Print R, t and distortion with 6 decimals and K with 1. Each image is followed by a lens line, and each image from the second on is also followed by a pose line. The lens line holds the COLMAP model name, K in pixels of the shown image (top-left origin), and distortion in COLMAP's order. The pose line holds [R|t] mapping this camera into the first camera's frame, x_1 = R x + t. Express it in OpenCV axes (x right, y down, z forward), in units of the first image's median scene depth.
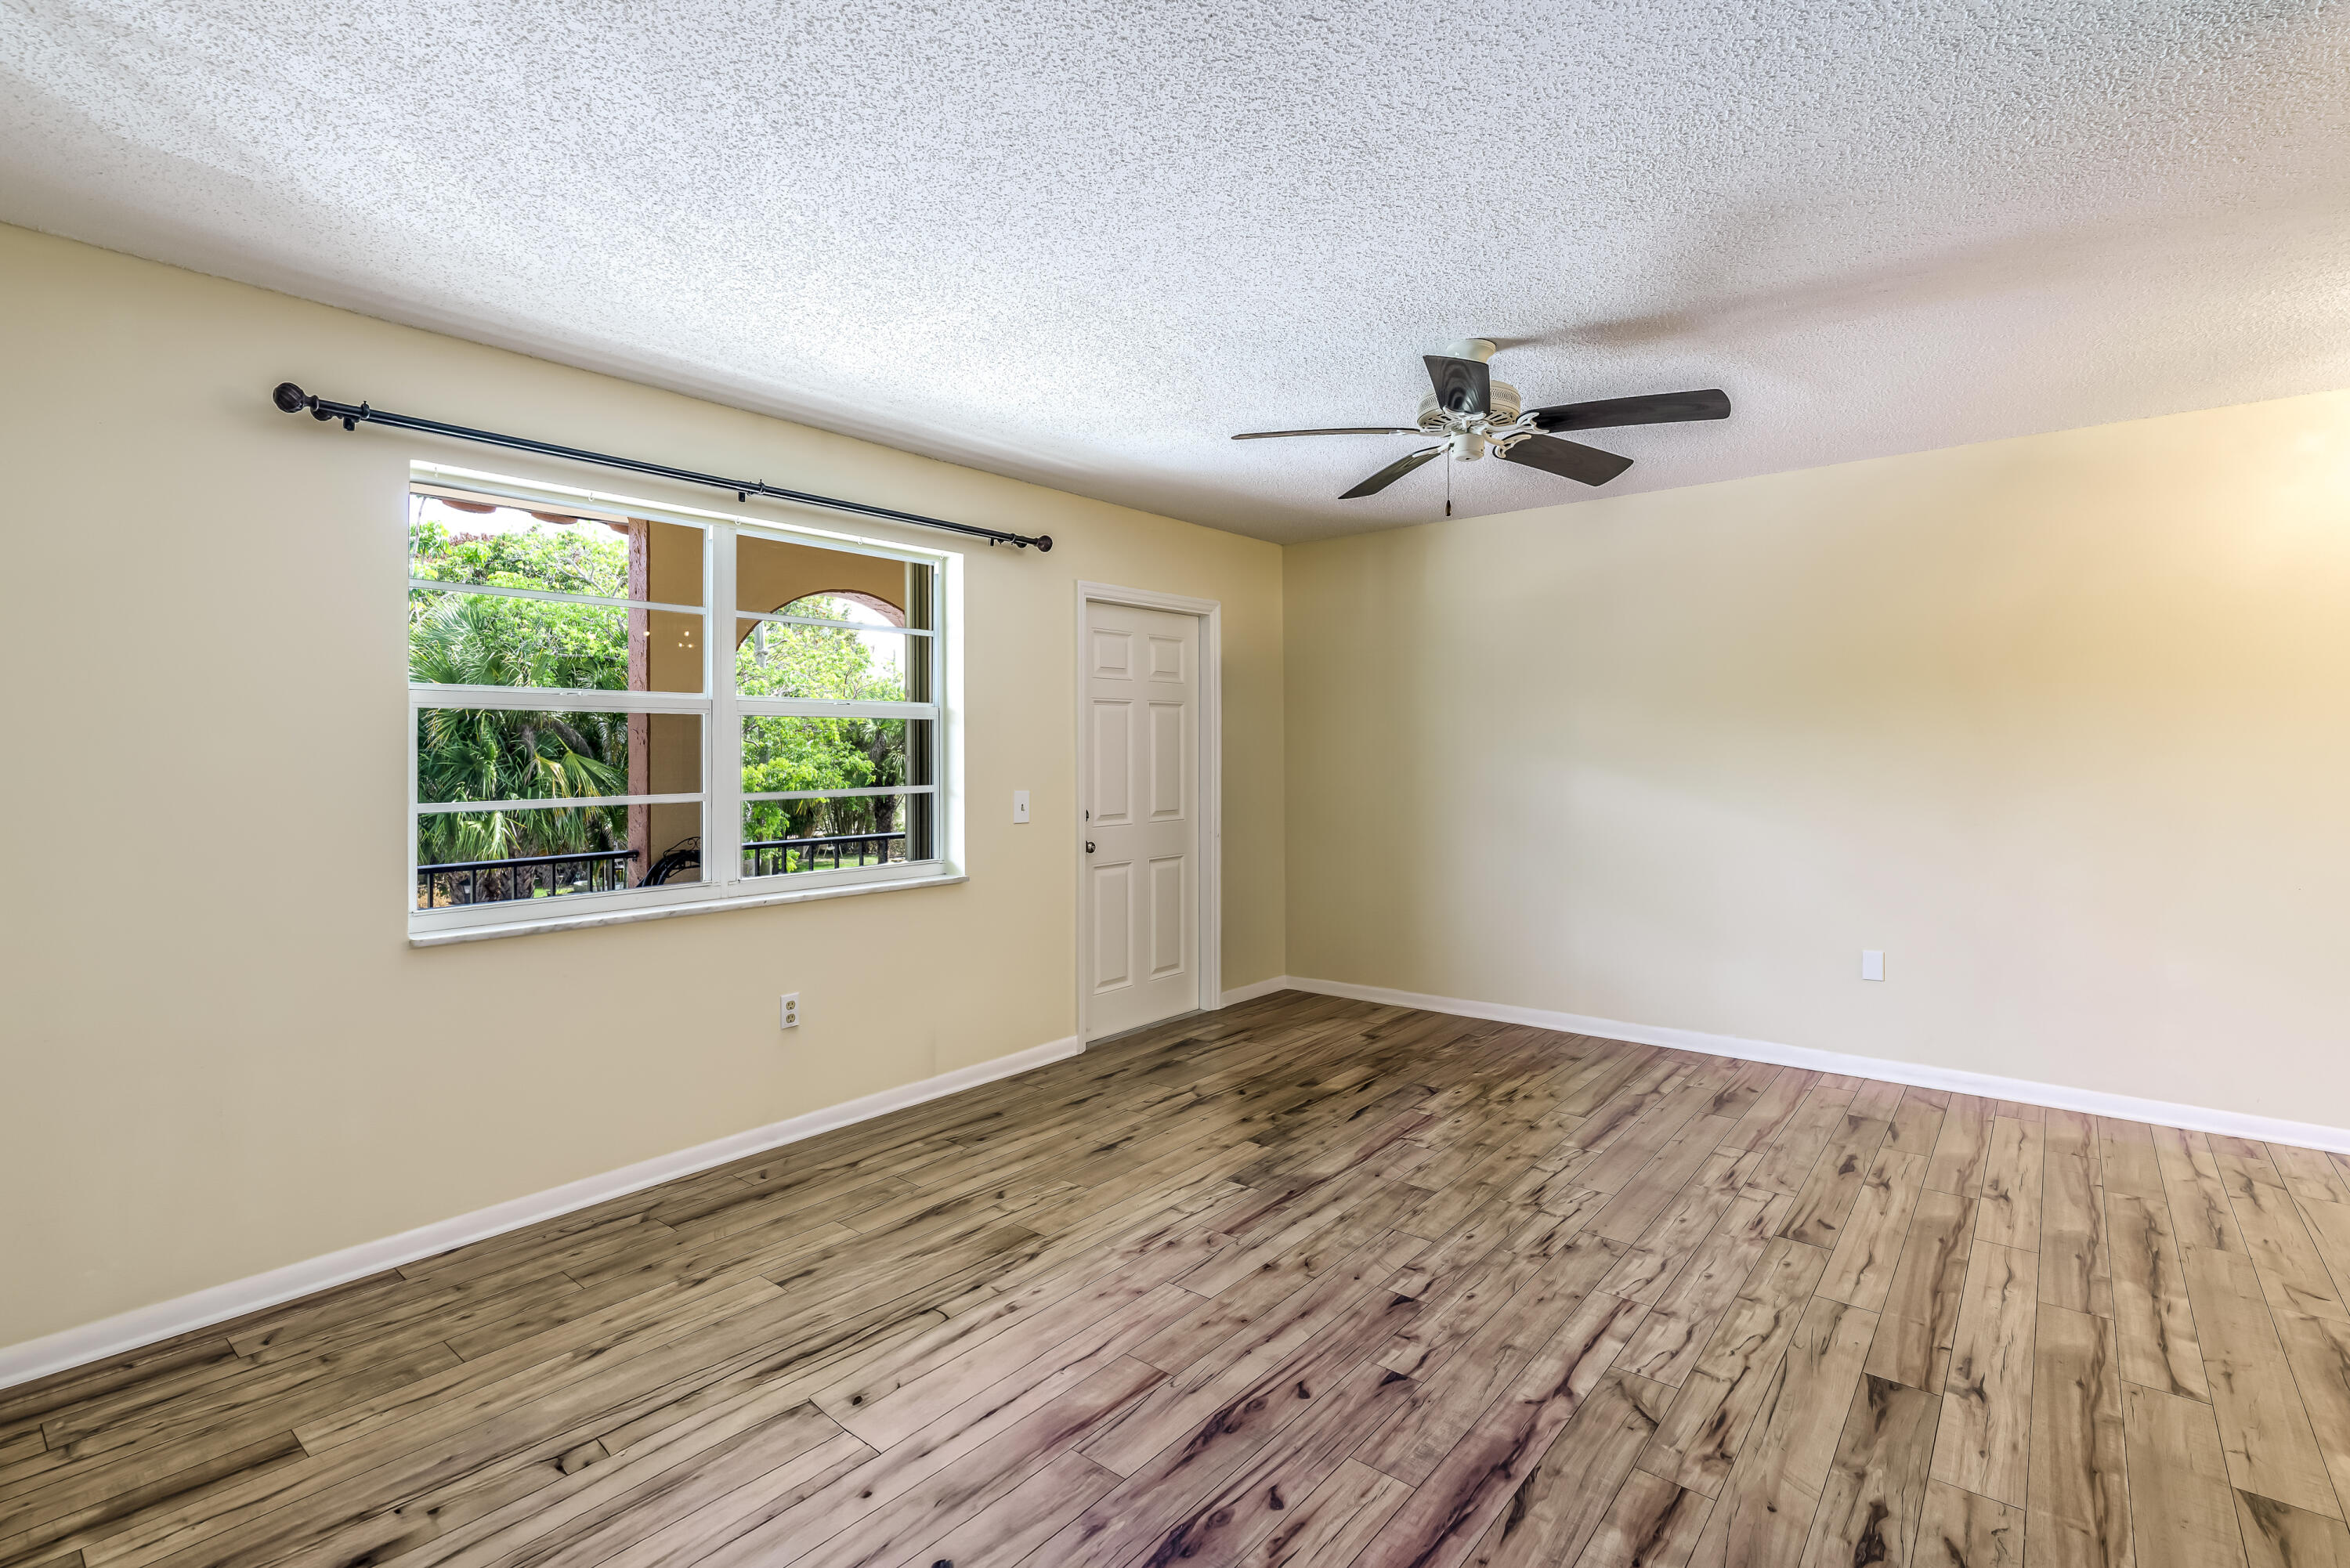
lens RADIAL K [[1106.7, 0, 1173.8], [0, 1106.7, 744.9], [0, 0, 1]] dist [0.000840, 0.000936]
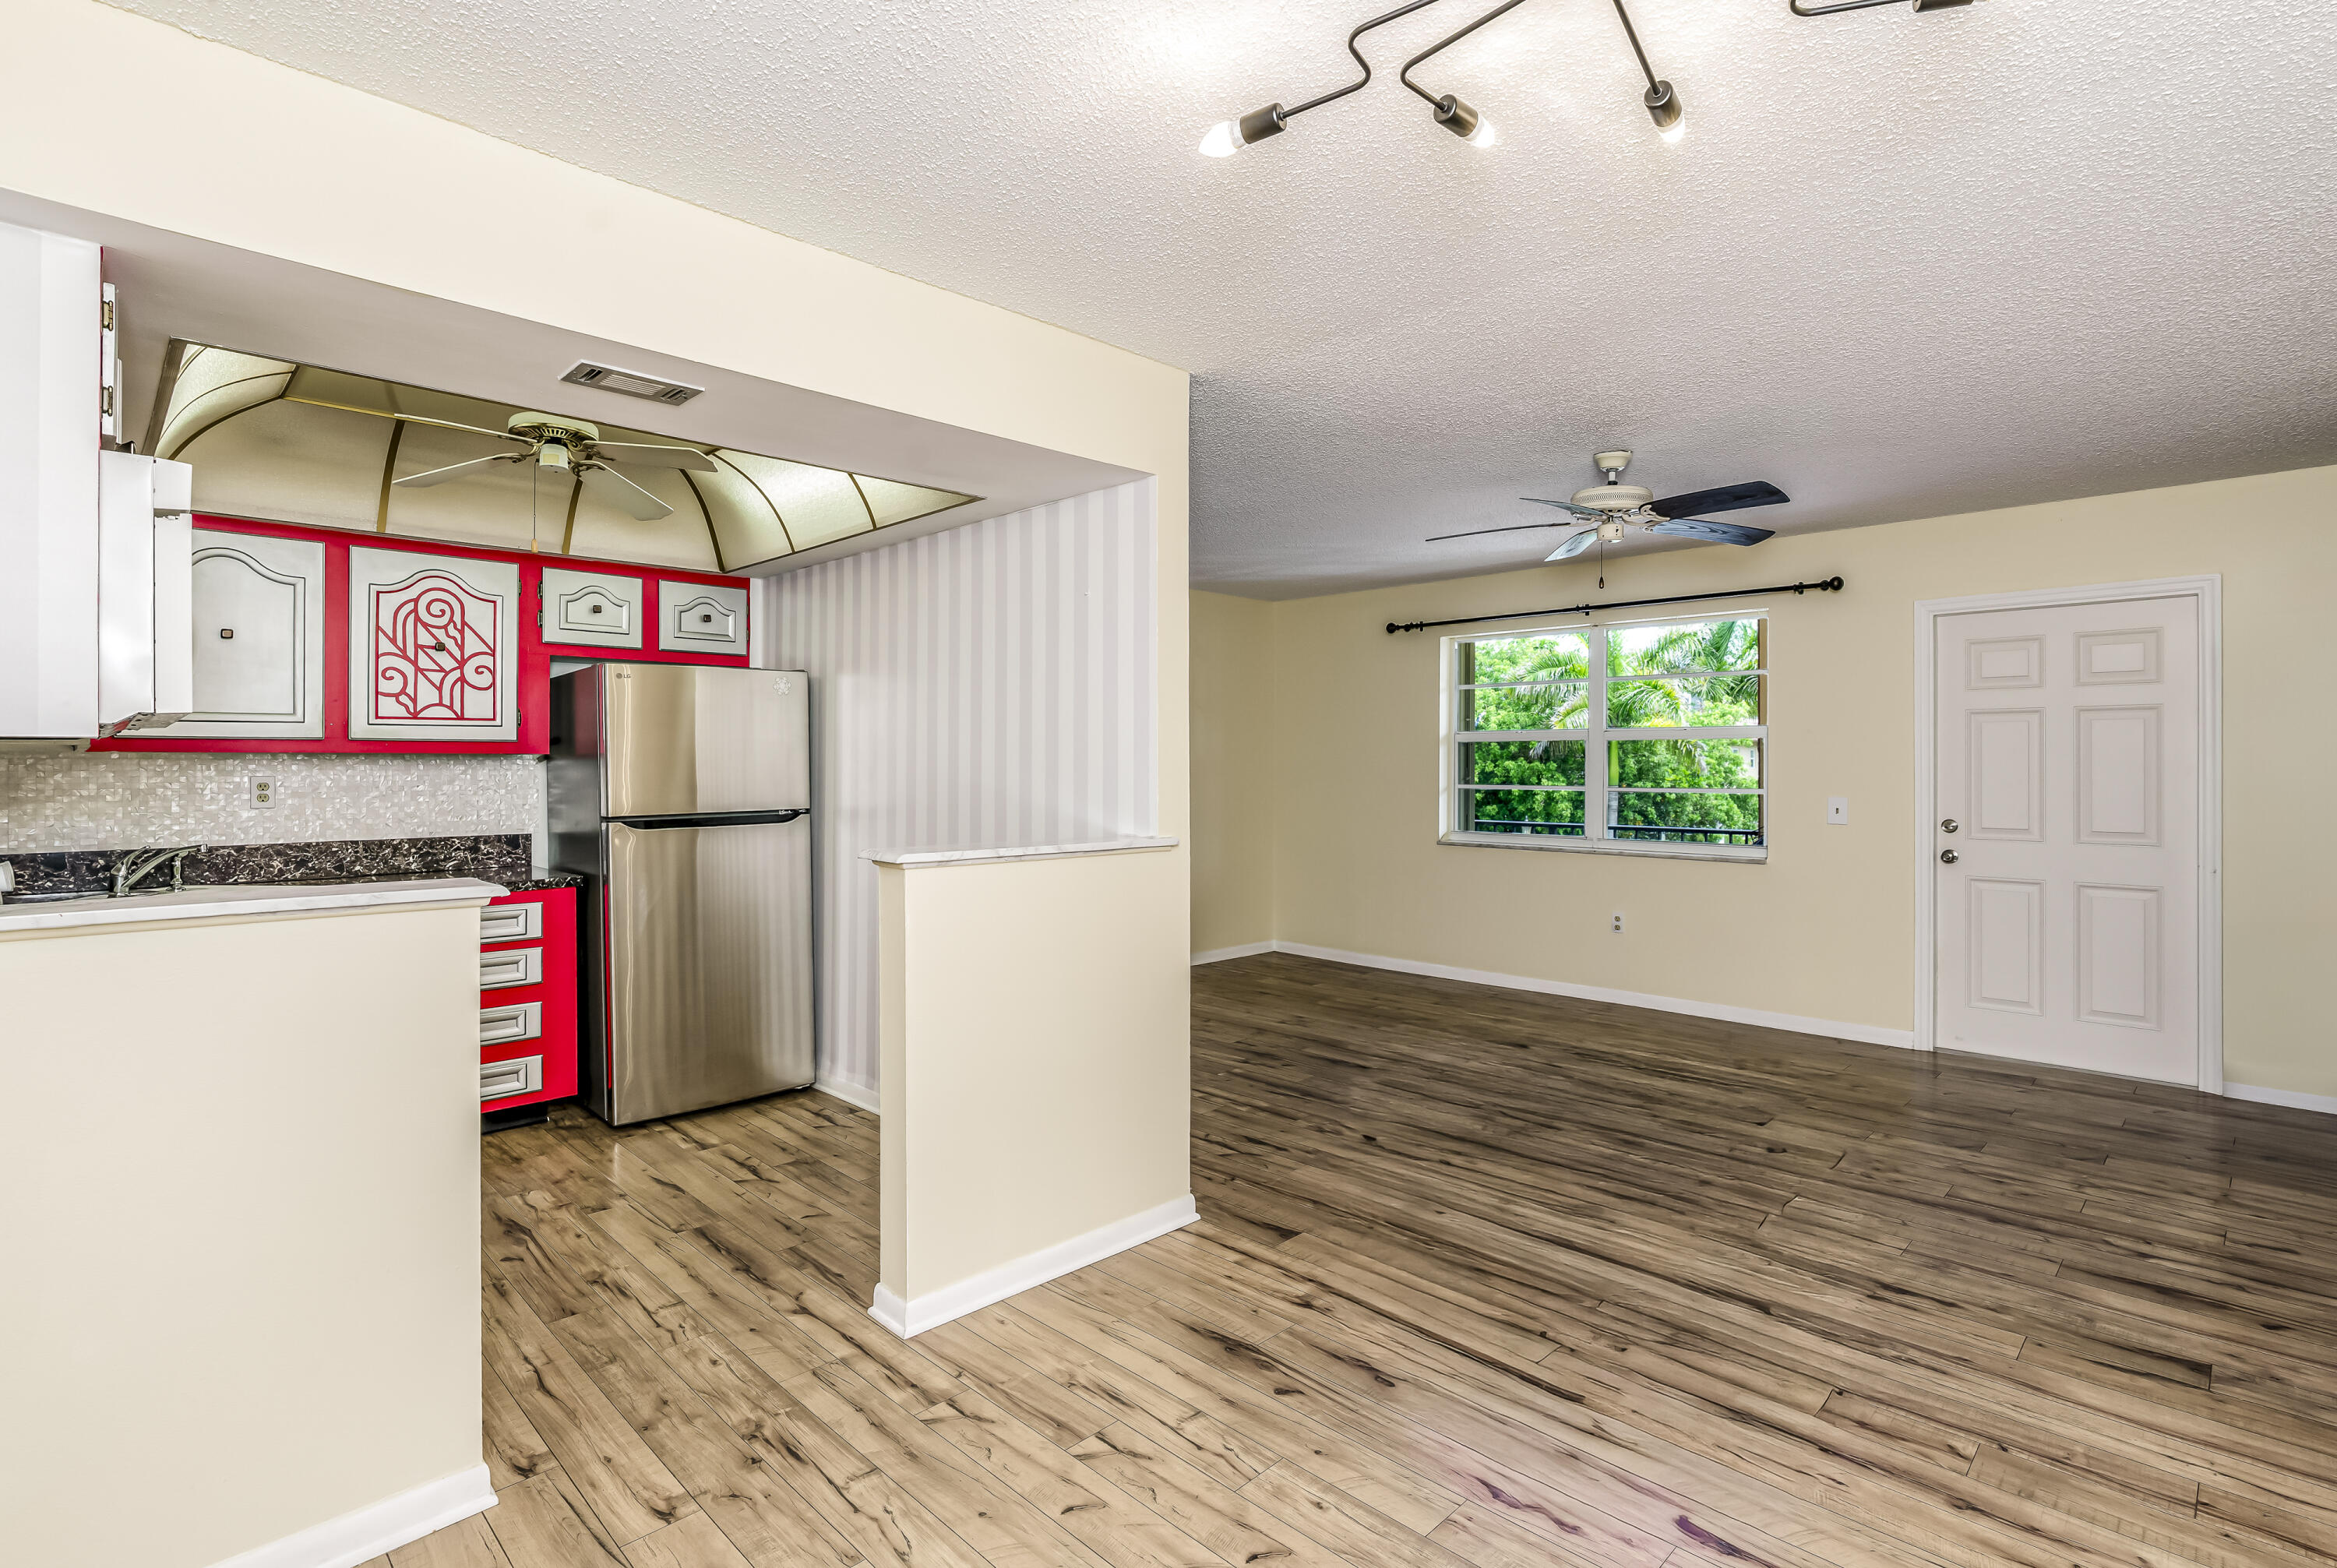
lens RADIAL K [[1109.3, 0, 1168.5], [0, 1109.3, 784.0], [0, 0, 1]] dist [-0.000492, -0.000075]
pose [[-0.103879, 0.027366, -0.994213, 1.706858], [0.009072, 0.999606, 0.026566, -0.014094], [0.994549, -0.006260, -0.104086, 0.656756]]
